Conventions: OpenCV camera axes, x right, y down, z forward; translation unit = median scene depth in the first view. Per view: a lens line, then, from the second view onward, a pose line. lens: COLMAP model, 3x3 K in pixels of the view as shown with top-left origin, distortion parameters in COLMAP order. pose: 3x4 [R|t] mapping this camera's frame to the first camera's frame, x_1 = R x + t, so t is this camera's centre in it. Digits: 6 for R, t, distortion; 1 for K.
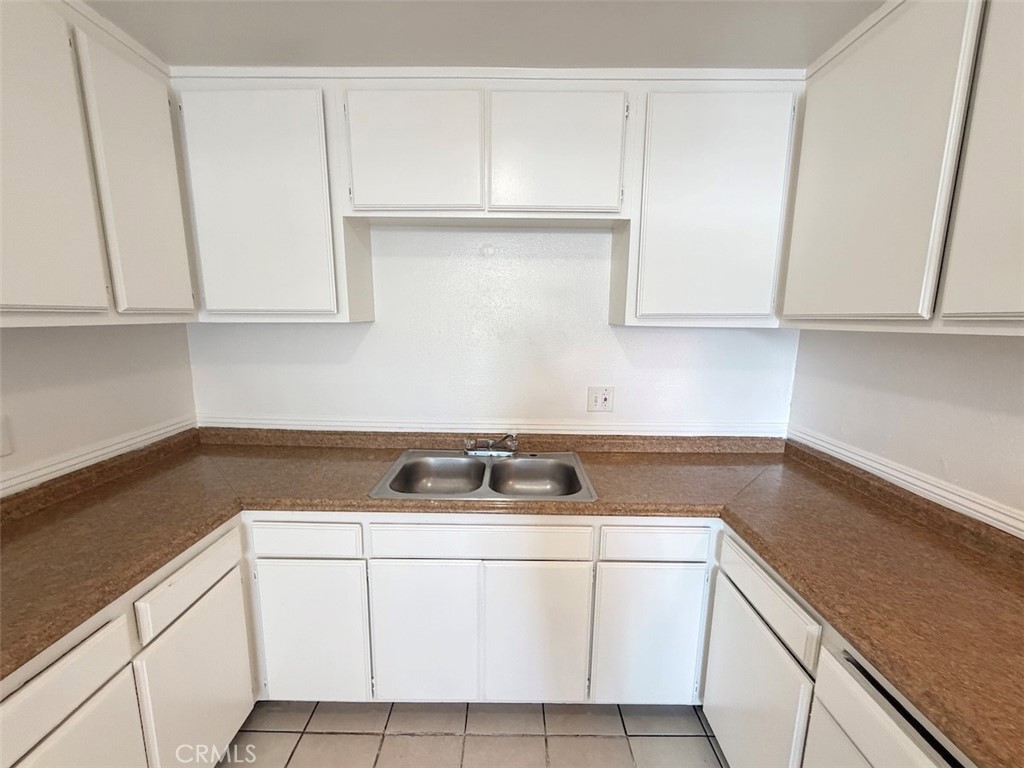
lens RADIAL K [[407.9, 0, 509.9], [0, 407.9, 385.8], [0, 0, 1]] dist [-0.001395, 0.000266]
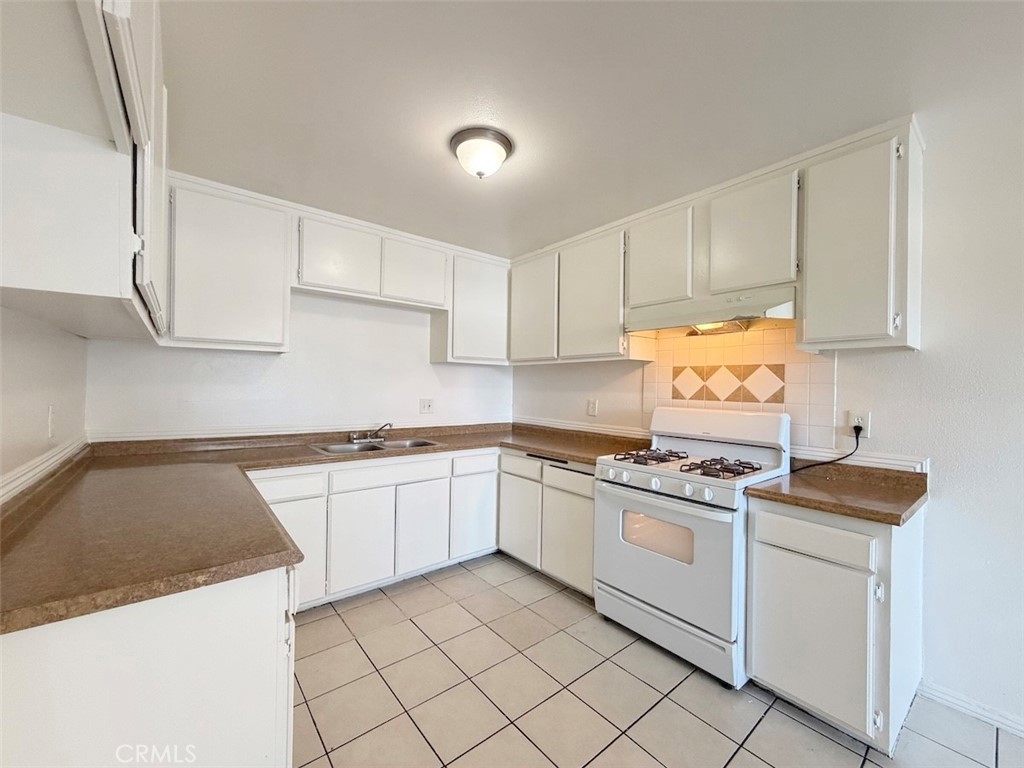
lens RADIAL K [[407.9, 0, 509.9], [0, 407.9, 385.8], [0, 0, 1]] dist [-0.001395, 0.000266]
pose [[0.773505, 0.002641, 0.633784, -0.756254], [0.094728, 0.988277, -0.119729, 0.238967], [-0.626671, 0.152649, 0.764187, -0.693362]]
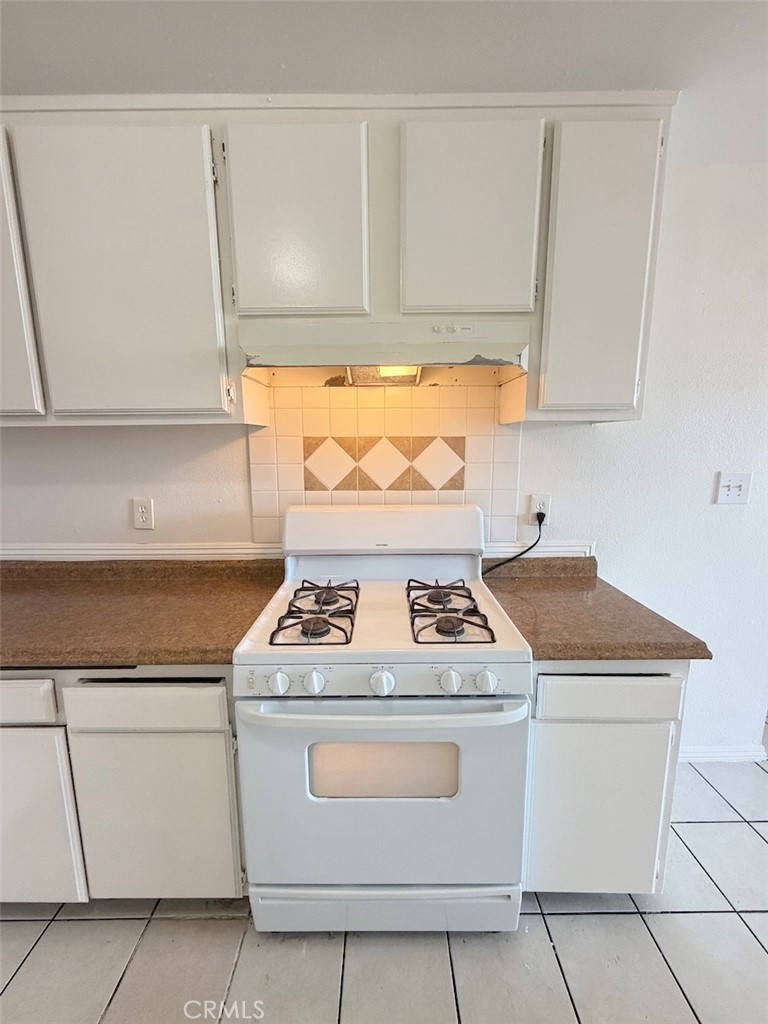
lens RADIAL K [[407.9, 0, 384.0], [0, 407.9, 512.0], [0, 0, 1]] dist [-0.001395, 0.000266]
pose [[-0.007265, -0.175320, 0.984485, -0.185000], [0.168751, 0.970176, 0.174017, 0.057698], [-0.985632, 0.167397, 0.022537, -0.015261]]
